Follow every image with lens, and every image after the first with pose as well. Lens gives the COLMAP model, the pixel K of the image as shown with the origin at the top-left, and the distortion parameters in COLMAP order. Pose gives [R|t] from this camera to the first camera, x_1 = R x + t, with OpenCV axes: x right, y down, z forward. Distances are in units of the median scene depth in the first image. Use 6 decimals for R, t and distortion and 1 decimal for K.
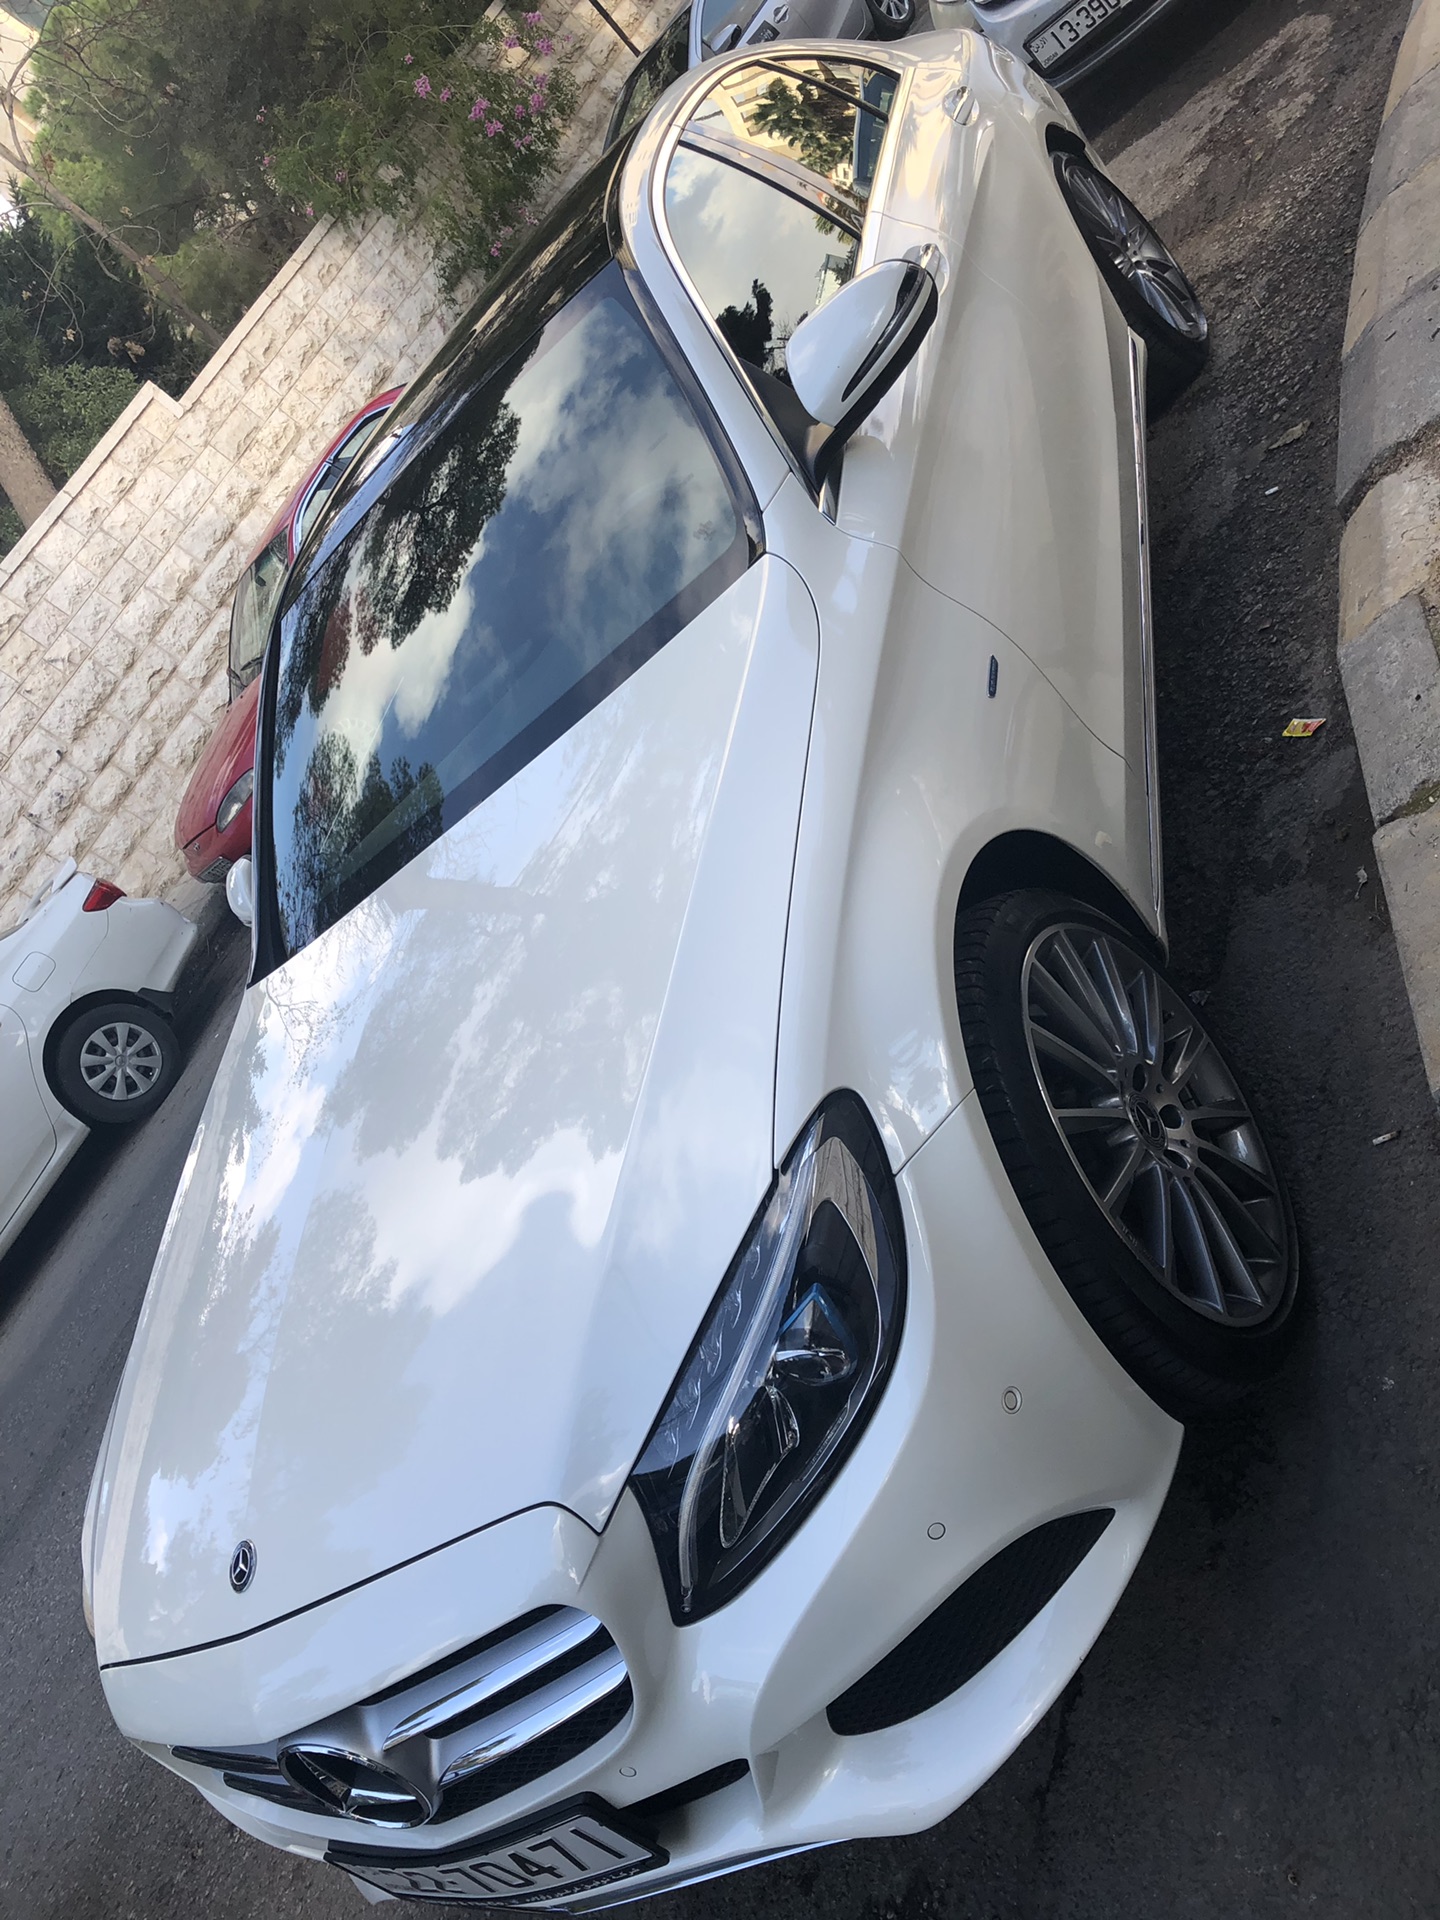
lens RADIAL K [[1567.4, 0, 692.8], [0, 1567.4, 946.1], [0, 0, 1]] dist [0.035259, -0.028303]
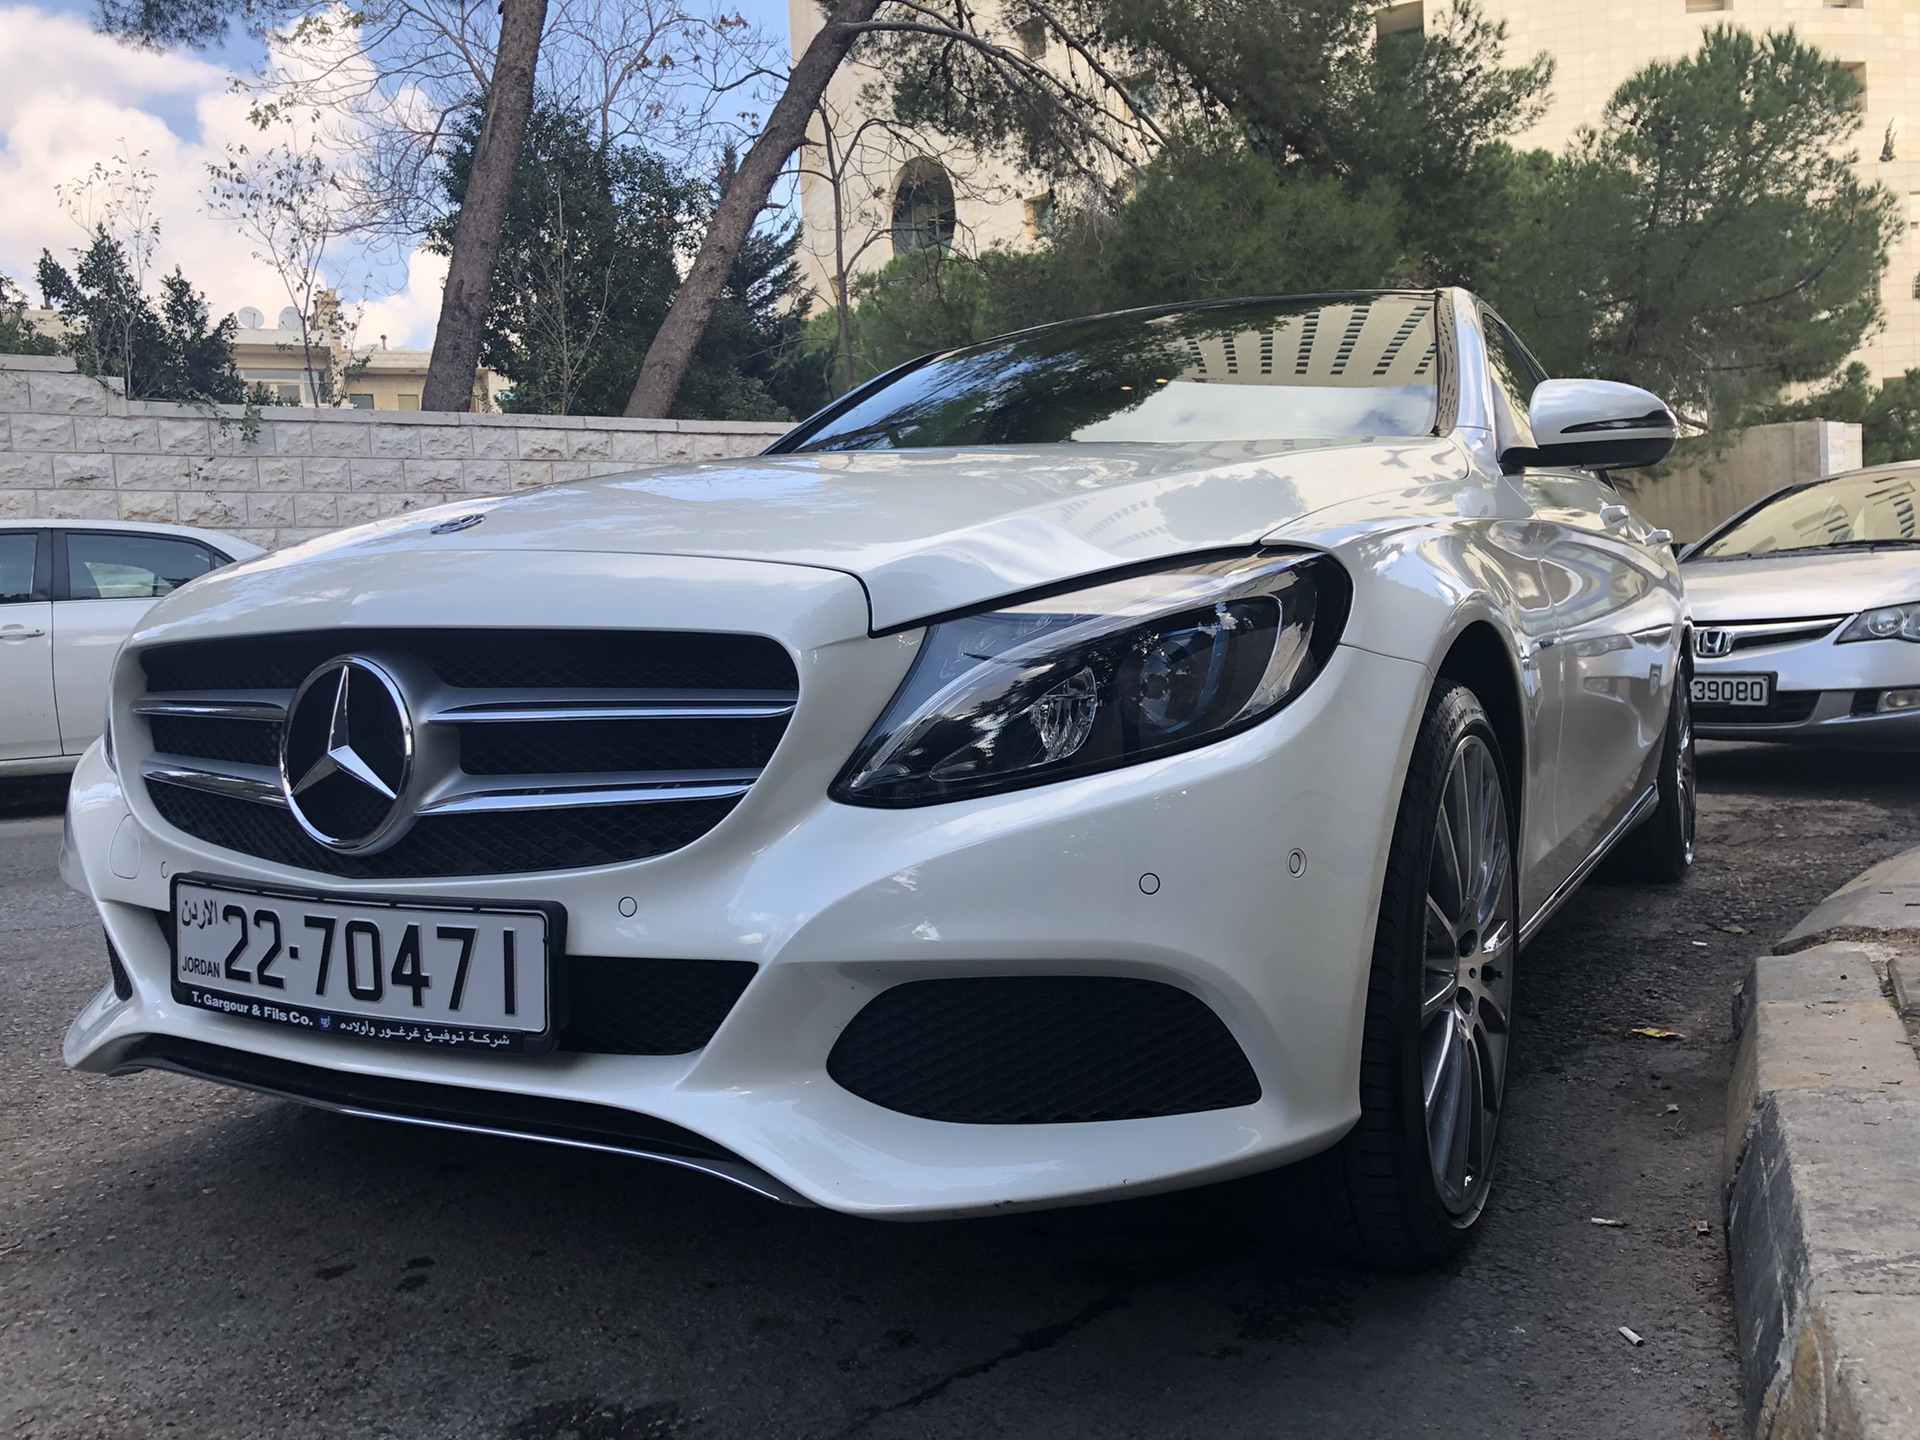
lens RADIAL K [[1571.2, 0, 960.0], [0, 1571.2, 720.0], [0, 0, 1]] dist [0.024009, -0.013340]
pose [[0.693330, 0.710408, -0.120891, 0.032881], [-0.699558, 0.623263, -0.349517, 0.186839], [-0.172953, 0.326900, 0.929098, 0.049355]]
